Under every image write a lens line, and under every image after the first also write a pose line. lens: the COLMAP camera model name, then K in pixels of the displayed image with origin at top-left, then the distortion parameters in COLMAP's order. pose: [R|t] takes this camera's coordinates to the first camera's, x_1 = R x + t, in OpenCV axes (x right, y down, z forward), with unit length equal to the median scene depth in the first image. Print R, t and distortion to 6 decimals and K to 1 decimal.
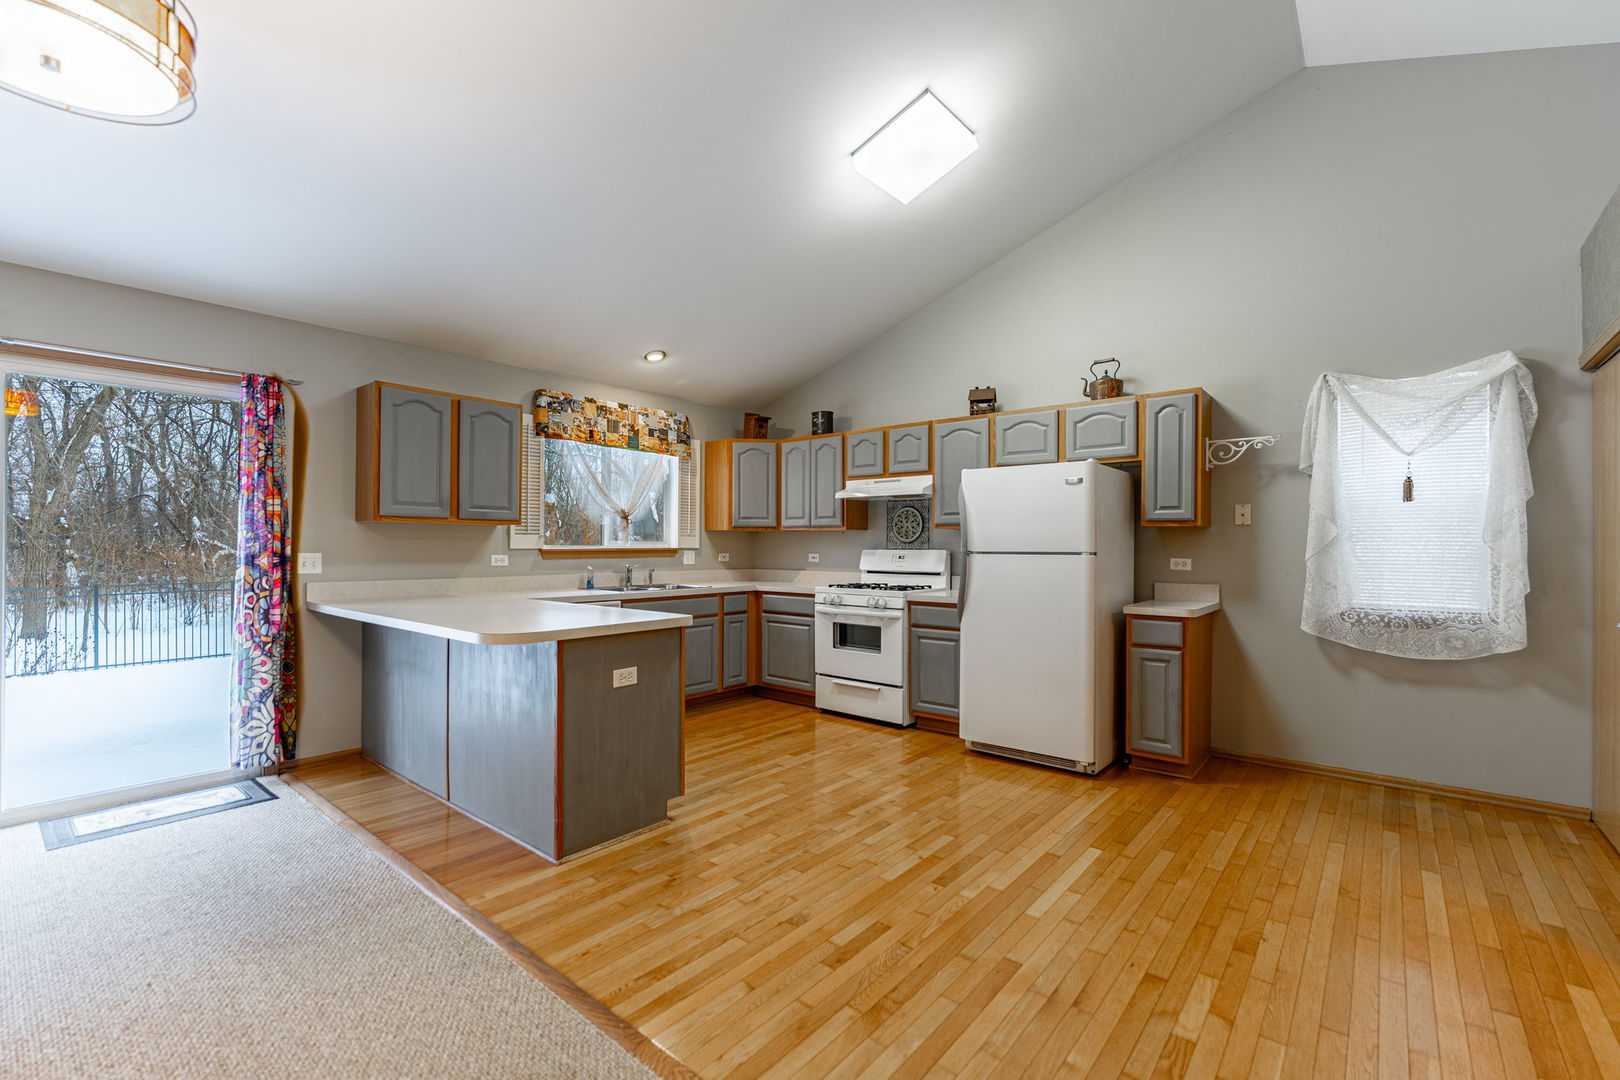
lens RADIAL K [[692.2, 0, 797.8], [0, 692.2, 548.0], [0, 0, 1]] dist [-0.004286, -0.000417]
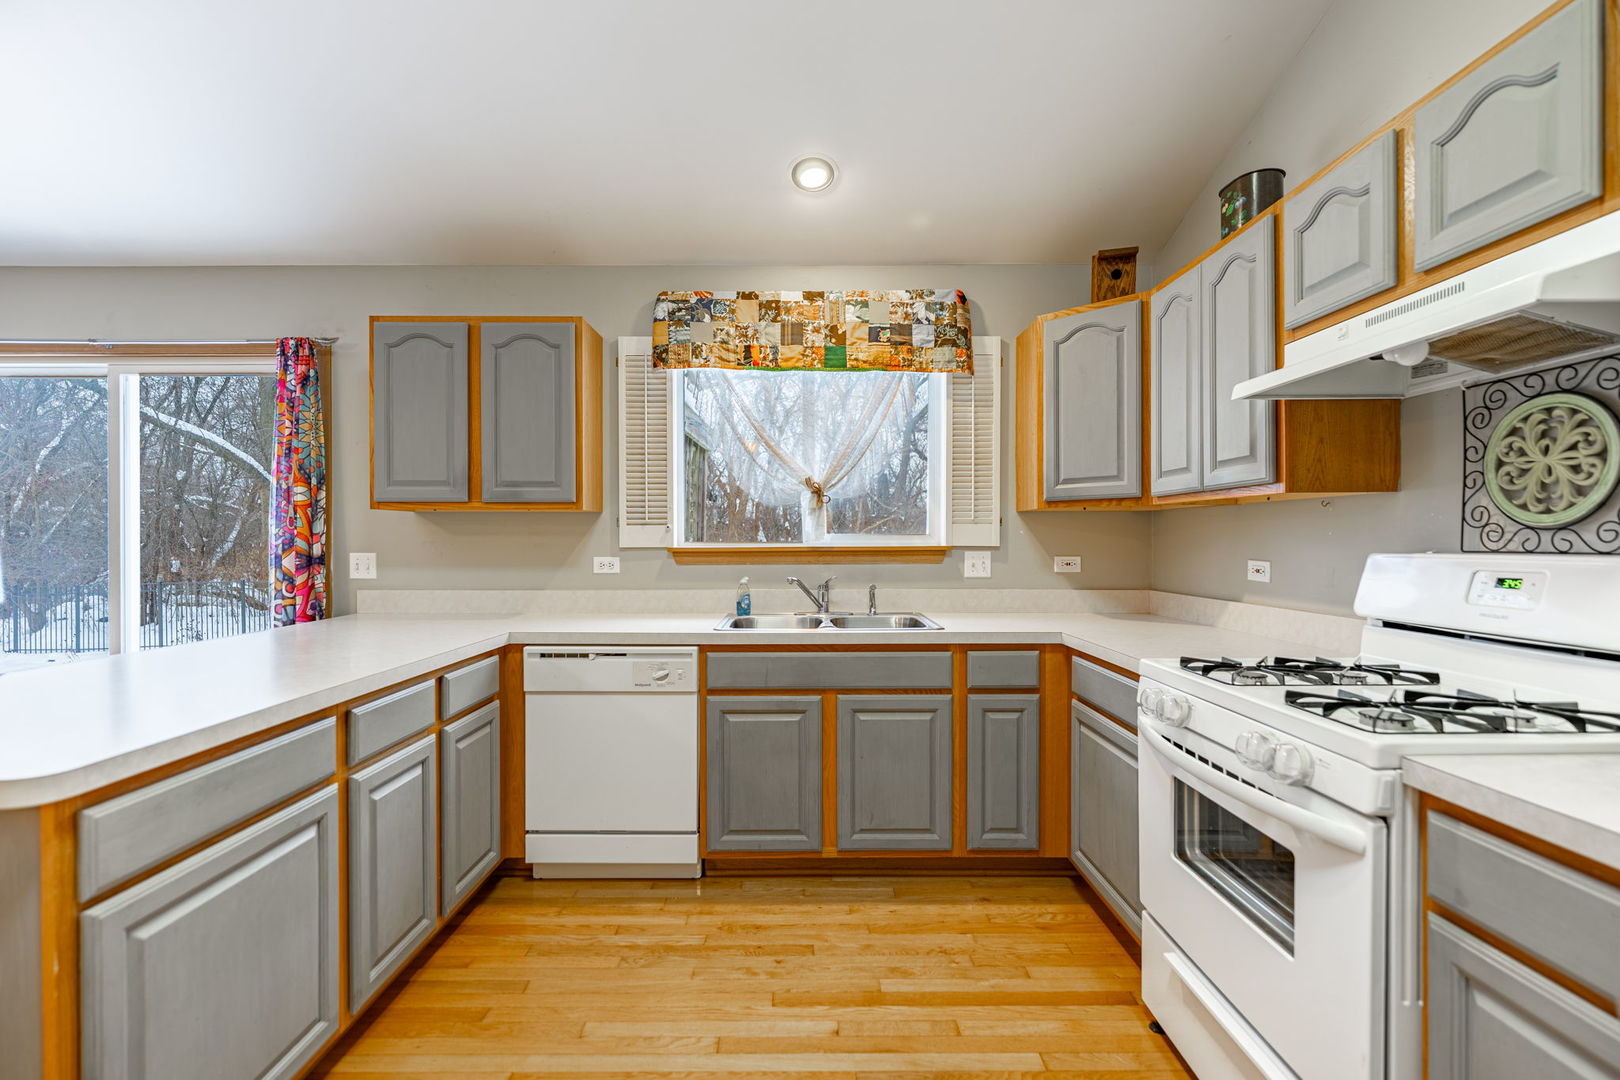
lens RADIAL K [[692.2, 0, 824.3], [0, 692.2, 547.2], [0, 0, 1]] dist [-0.004286, -0.000417]
pose [[0.655047, 0.003555, -0.755579, 0.244492], [0.000885, 0.999985, 0.005472, -0.003010], [0.755587, -0.004253, 0.655034, 0.858971]]
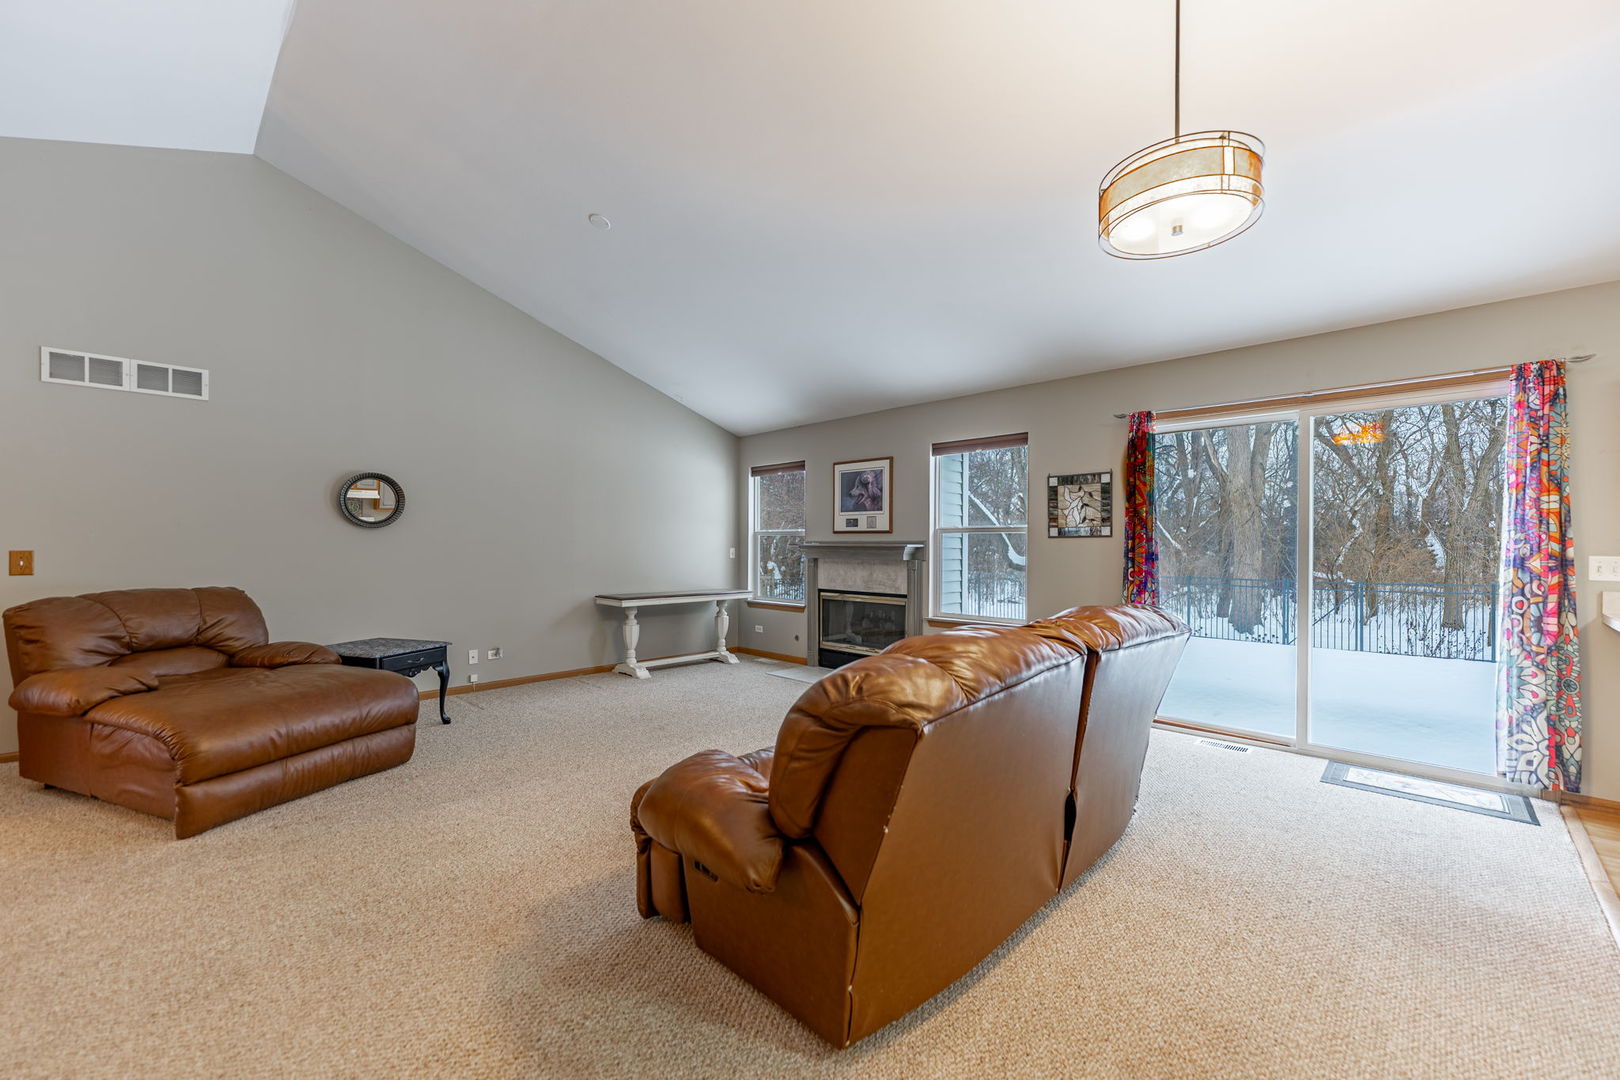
lens RADIAL K [[650.6, 0, 816.0], [0, 650.6, 543.2], [0, 0, 1]] dist [0.000111, -0.000358]
pose [[-0.068764, -0.000568, -0.997633, 0.142464], [-0.004029, 0.999992, -0.000292, -0.004125], [0.997625, 0.004000, -0.068766, 0.093561]]
